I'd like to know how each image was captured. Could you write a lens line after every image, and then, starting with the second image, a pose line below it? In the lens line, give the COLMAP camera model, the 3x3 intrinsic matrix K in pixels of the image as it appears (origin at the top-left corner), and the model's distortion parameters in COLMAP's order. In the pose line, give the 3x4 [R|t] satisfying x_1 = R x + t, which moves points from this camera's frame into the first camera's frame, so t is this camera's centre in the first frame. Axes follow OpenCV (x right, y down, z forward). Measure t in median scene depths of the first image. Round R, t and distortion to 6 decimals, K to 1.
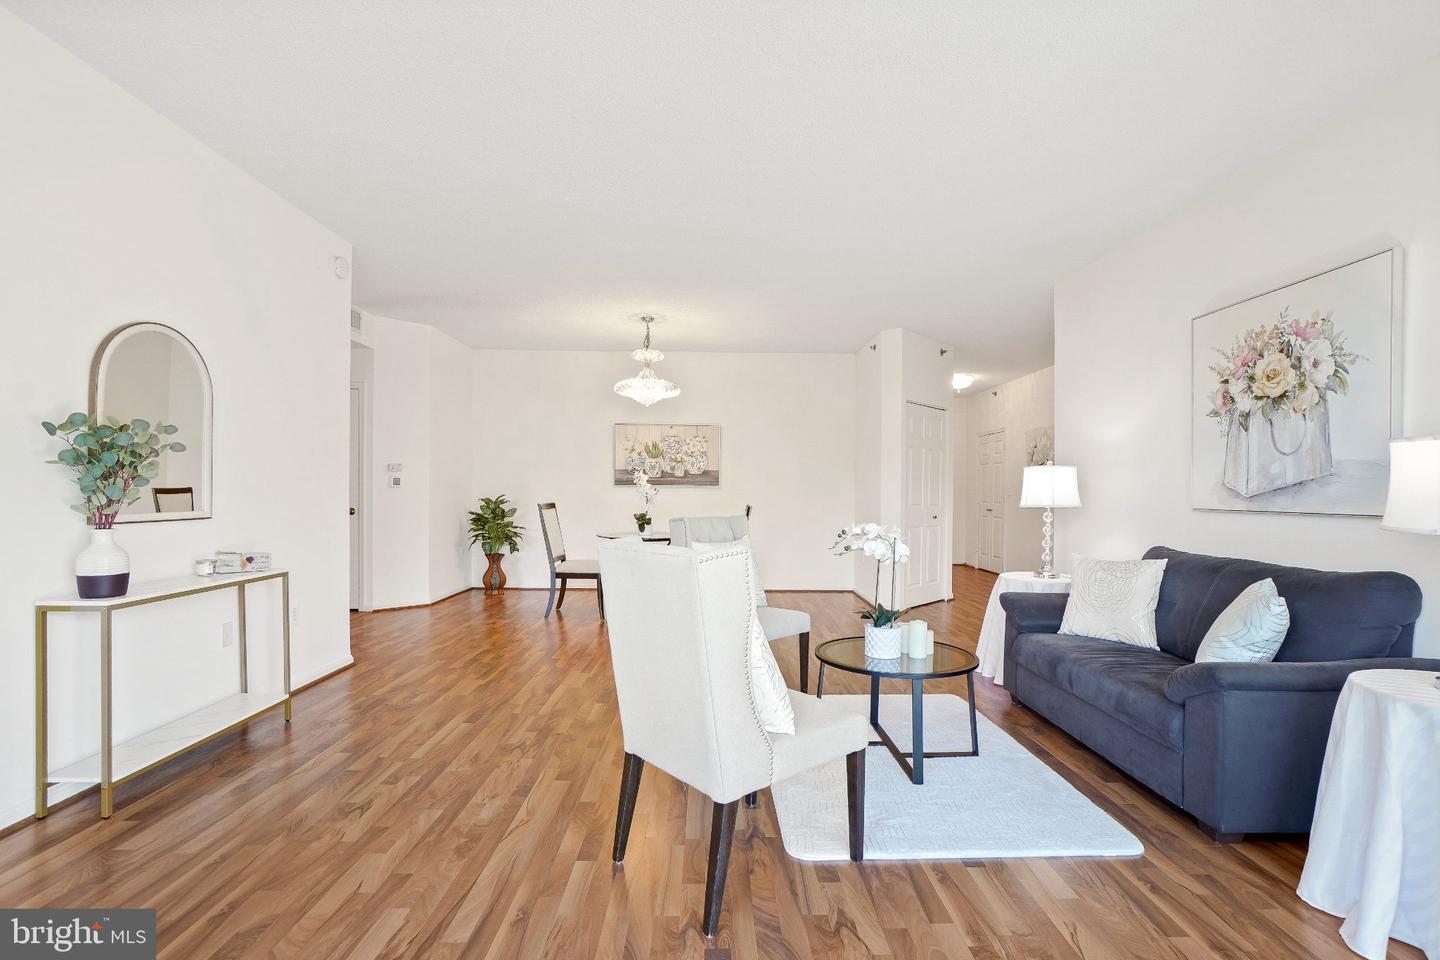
lens RADIAL K [[662.5, 0, 722.3], [0, 662.5, 502.2], [0, 0, 1]] dist [-0.052855, 0.024540]
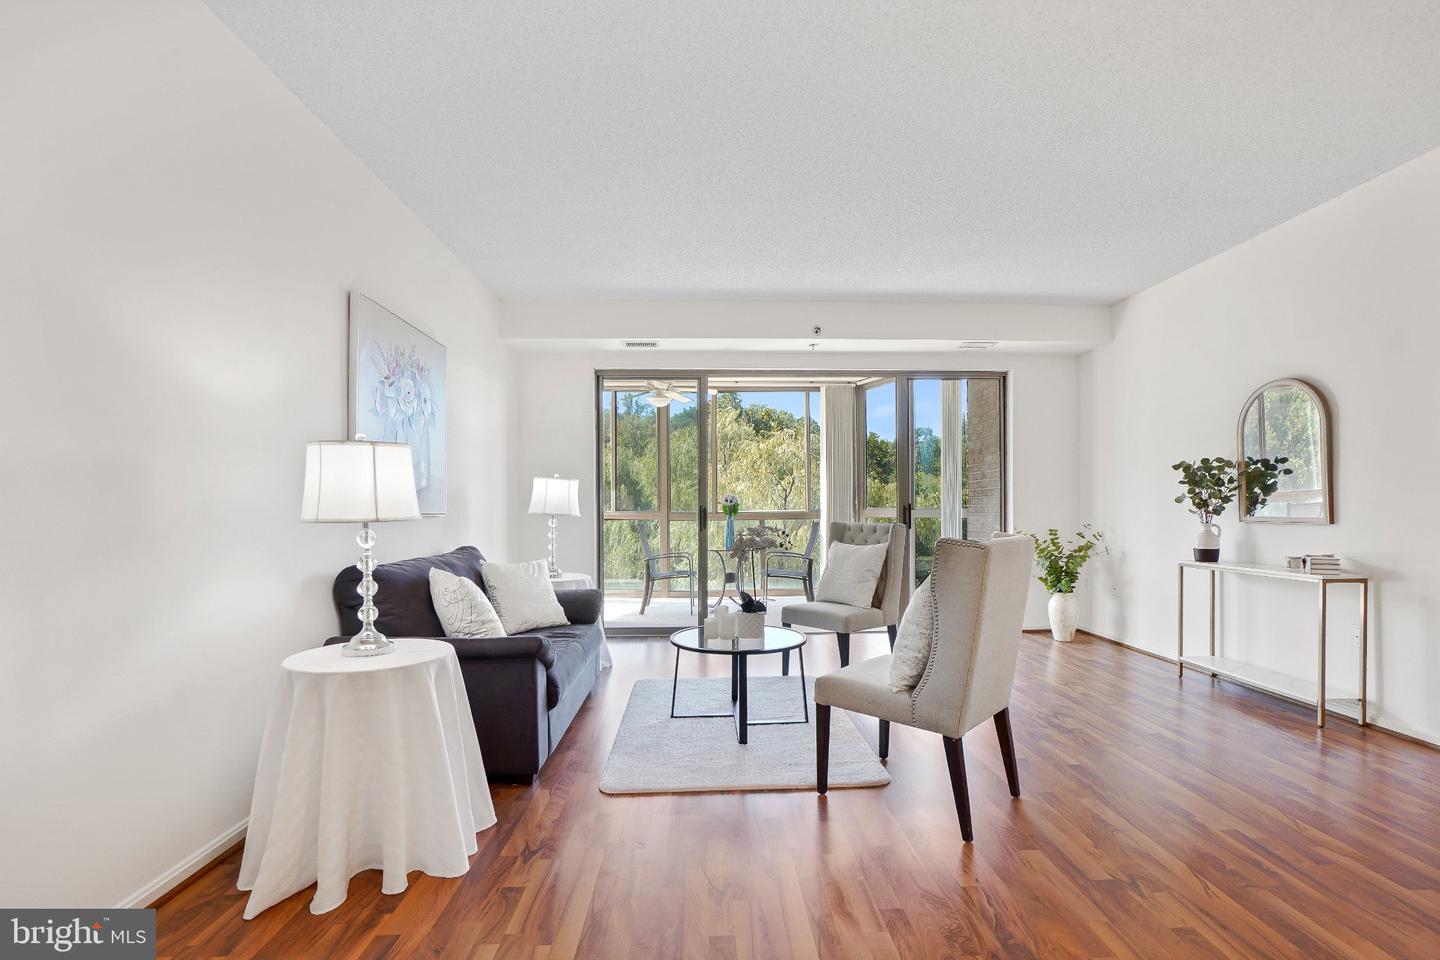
lens RADIAL K [[649.9, 0, 732.2], [0, 649.9, 510.3], [0, 0, 1]] dist [-0.051281, 0.023929]
pose [[-0.999527, -0.001844, -0.030694, 0.277977], [-0.002326, 0.999875, 0.015659, -0.011426], [0.030662, 0.015723, -0.999406, 1.948417]]
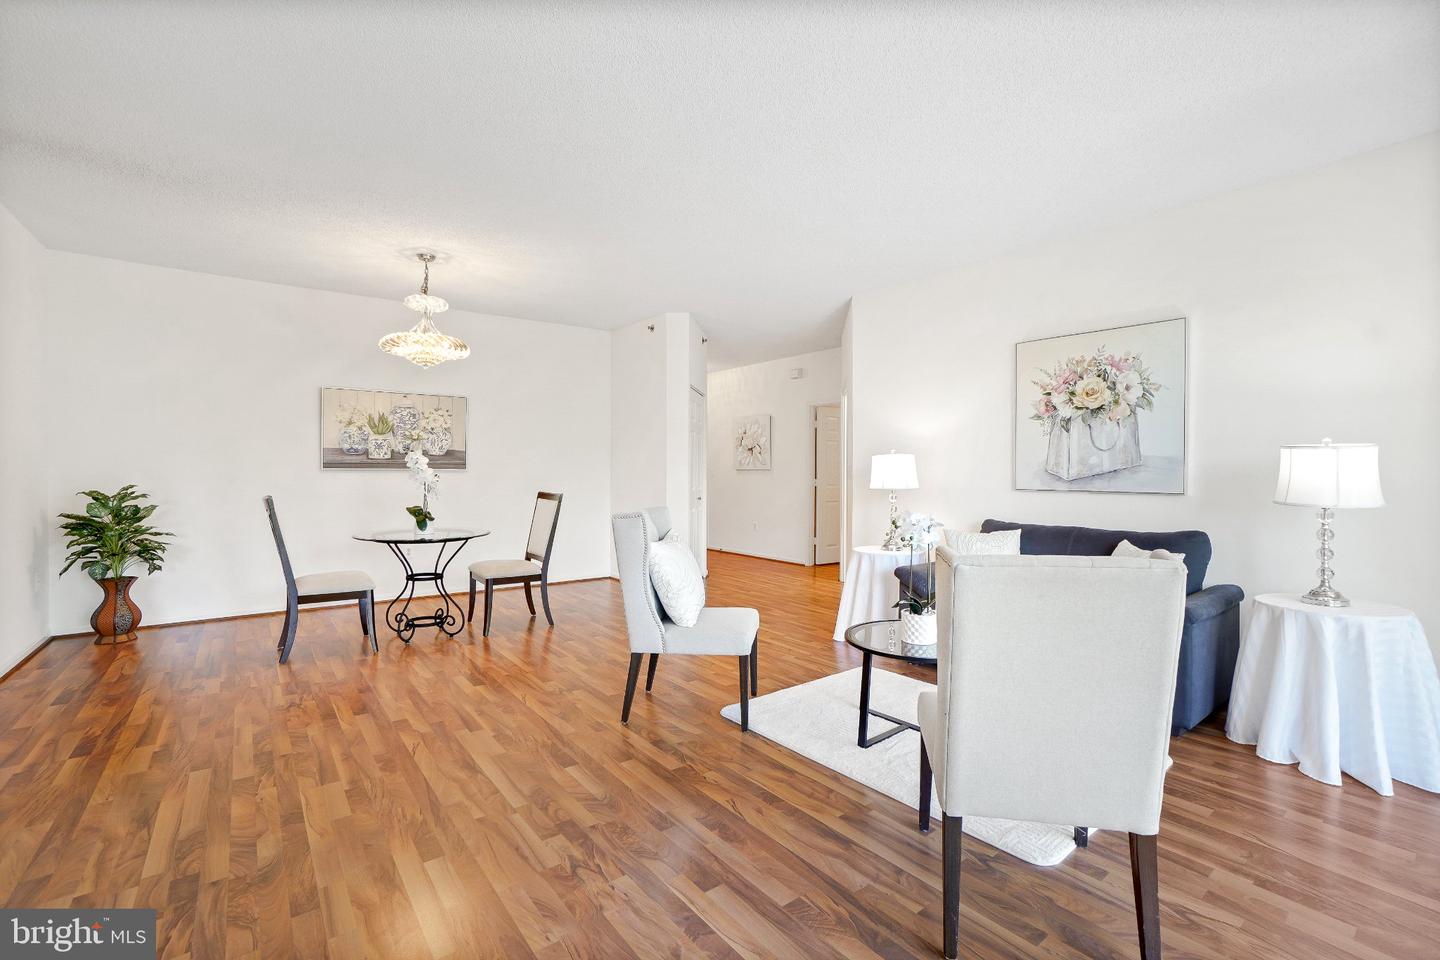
lens RADIAL K [[638.9, 0, 734.9], [0, 638.9, 485.2], [0, 0, 1]] dist [-0.061115, 0.031827]
pose [[0.794789, -0.019705, 0.606566, -0.517864], [0.013818, 0.999801, 0.014373, -0.025443], [-0.606728, -0.003042, 0.794904, 0.353670]]
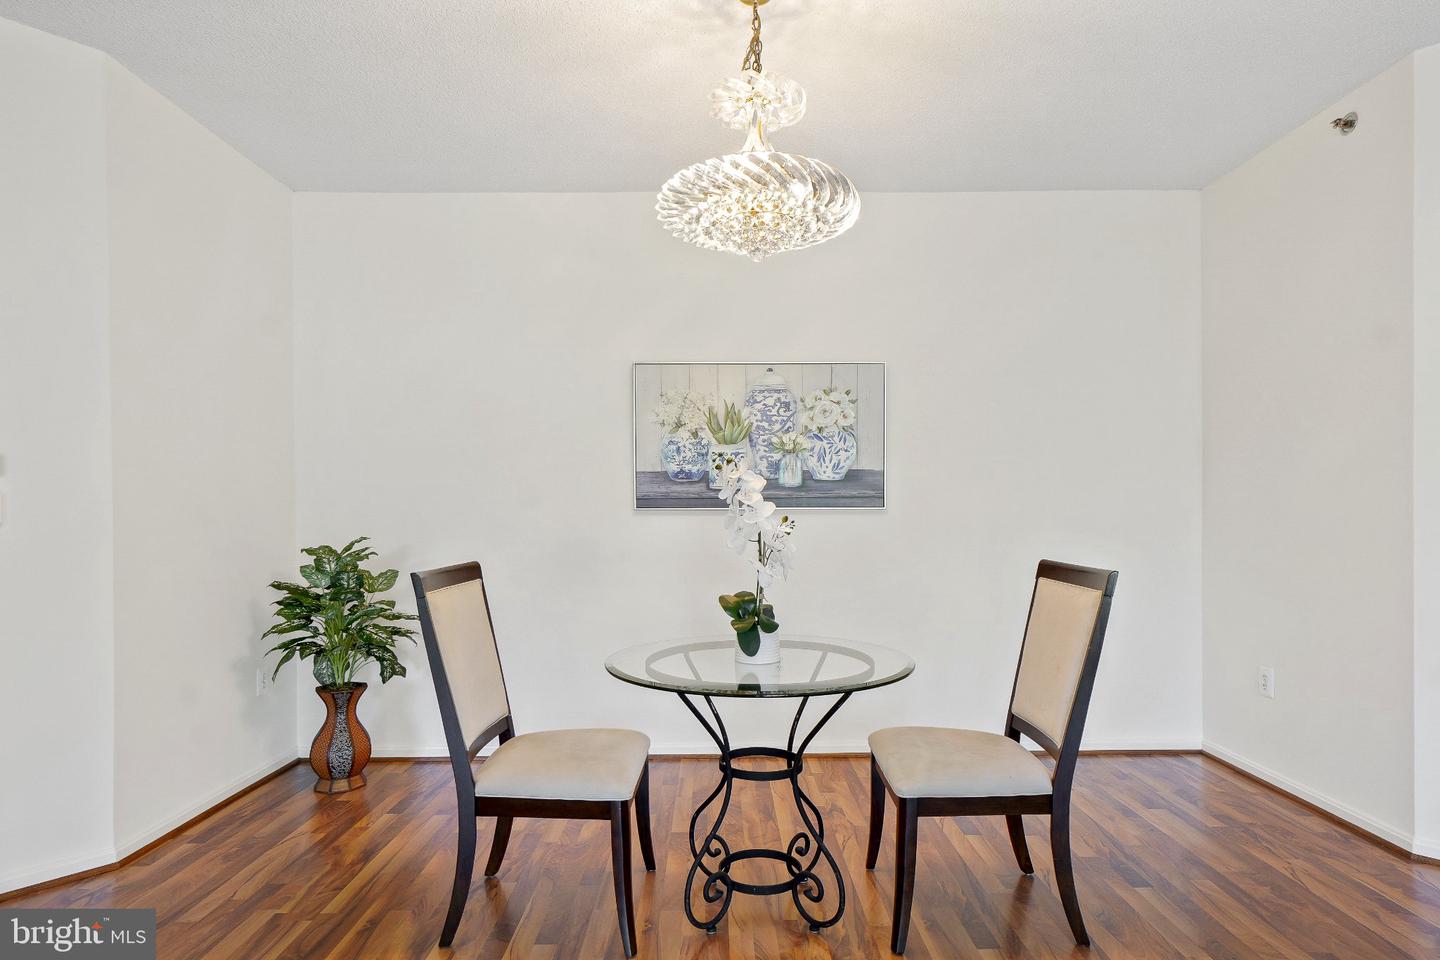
lens RADIAL K [[794.9, 0, 723.9], [0, 794.9, 519.1], [0, 0, 1]] dist [0.000833, 0.000904]
pose [[0.999879, -0.015092, -0.003856, -0.245239], [0.015044, 0.999813, -0.012191, -0.029006], [0.004039, 0.012131, 0.999918, 1.152658]]
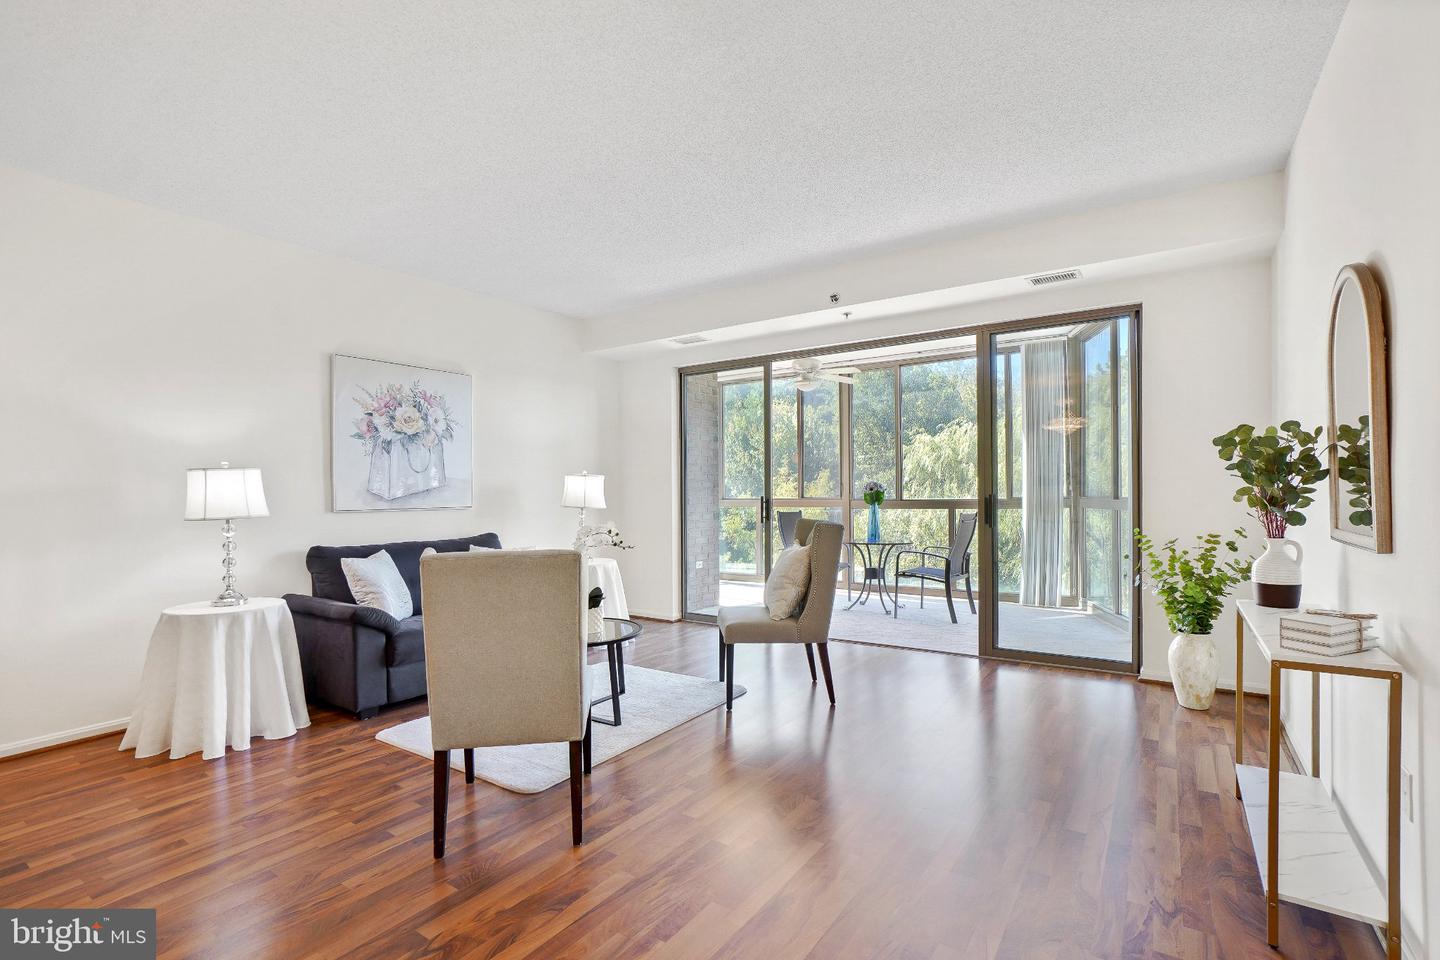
lens RADIAL K [[649.9, 0, 732.2], [0, 649.9, 510.3], [0, 0, 1]] dist [-0.051281, 0.023929]
pose [[-0.824931, -0.017348, 0.564968, -0.587742], [0.011460, 0.998810, 0.047403, -0.041019], [-0.565118, 0.045578, -0.823750, 1.652170]]
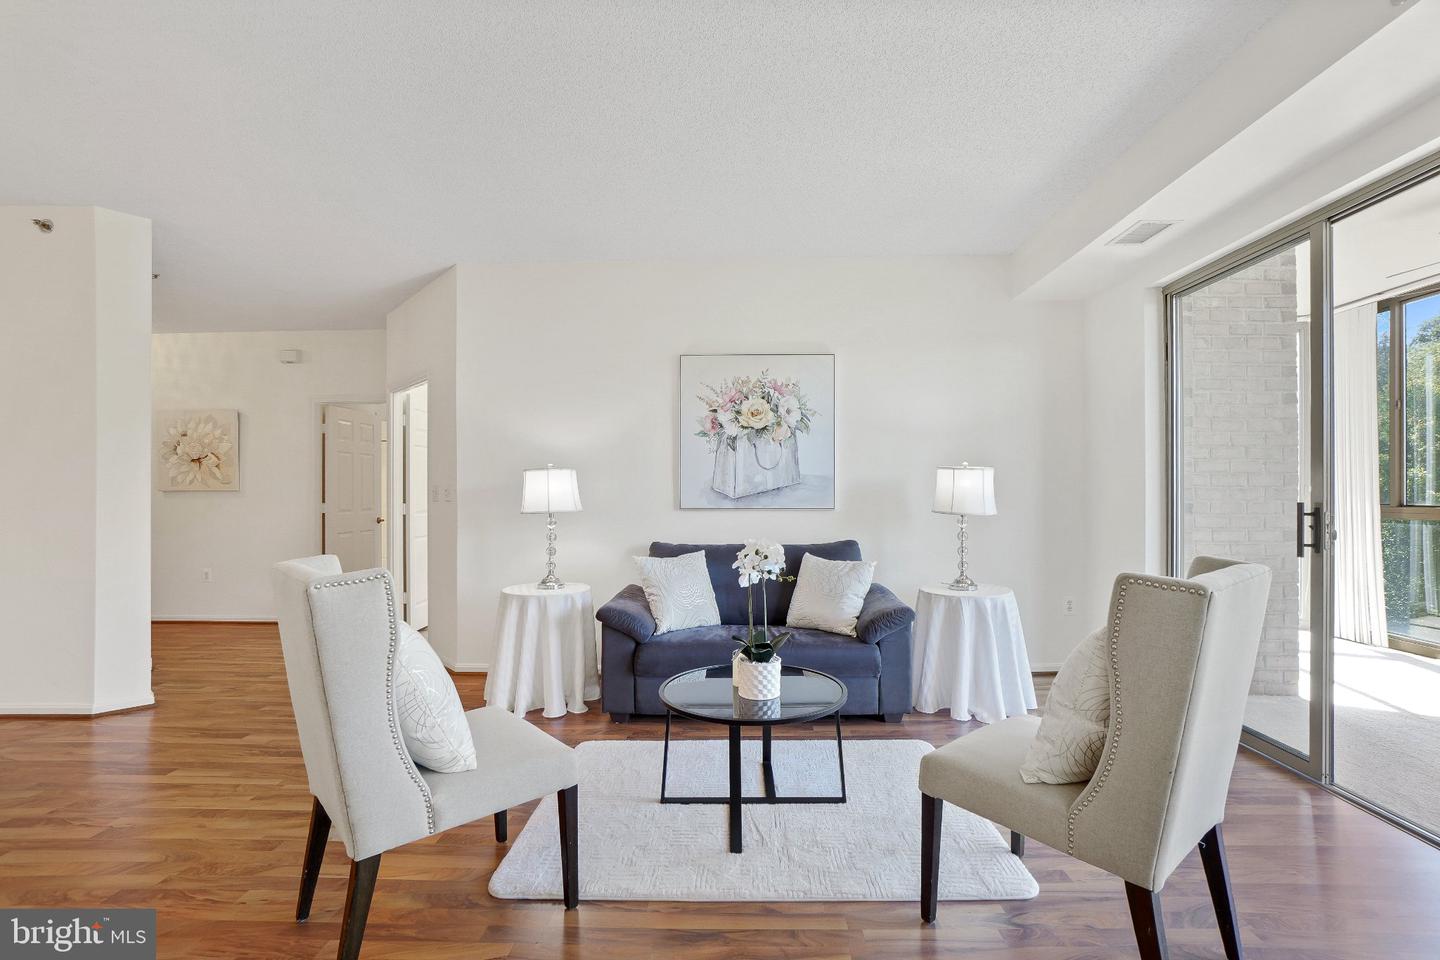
lens RADIAL K [[638.9, 0, 734.9], [0, 638.9, 485.2], [0, 0, 1]] dist [-0.061115, 0.031827]
pose [[0.036924, 0.004260, 0.999309, -0.510209], [0.020133, 0.999785, -0.005006, -0.027432], [-0.999115, 0.020304, 0.036831, 0.898696]]
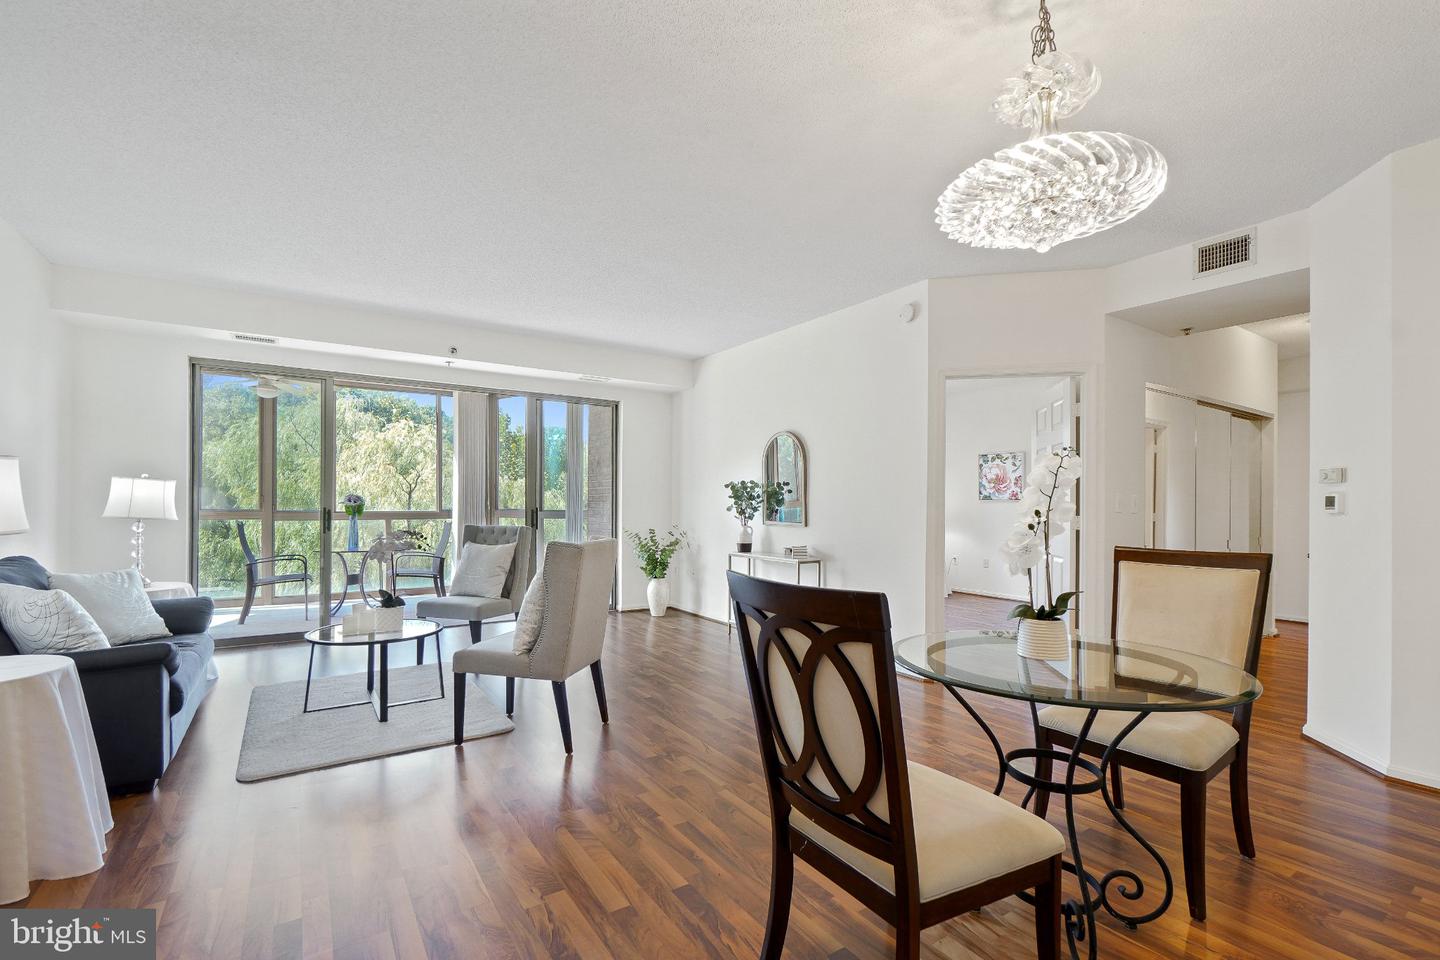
lens RADIAL K [[643.9, 0, 732.4], [0, 643.9, 496.9], [0, 0, 1]] dist [-0.002679, -0.000185]
pose [[-0.834260, -0.019849, -0.551014, 0.346647], [-0.021031, 0.999770, -0.004173, -0.041361], [0.550970, 0.008107, -0.834486, 2.234991]]
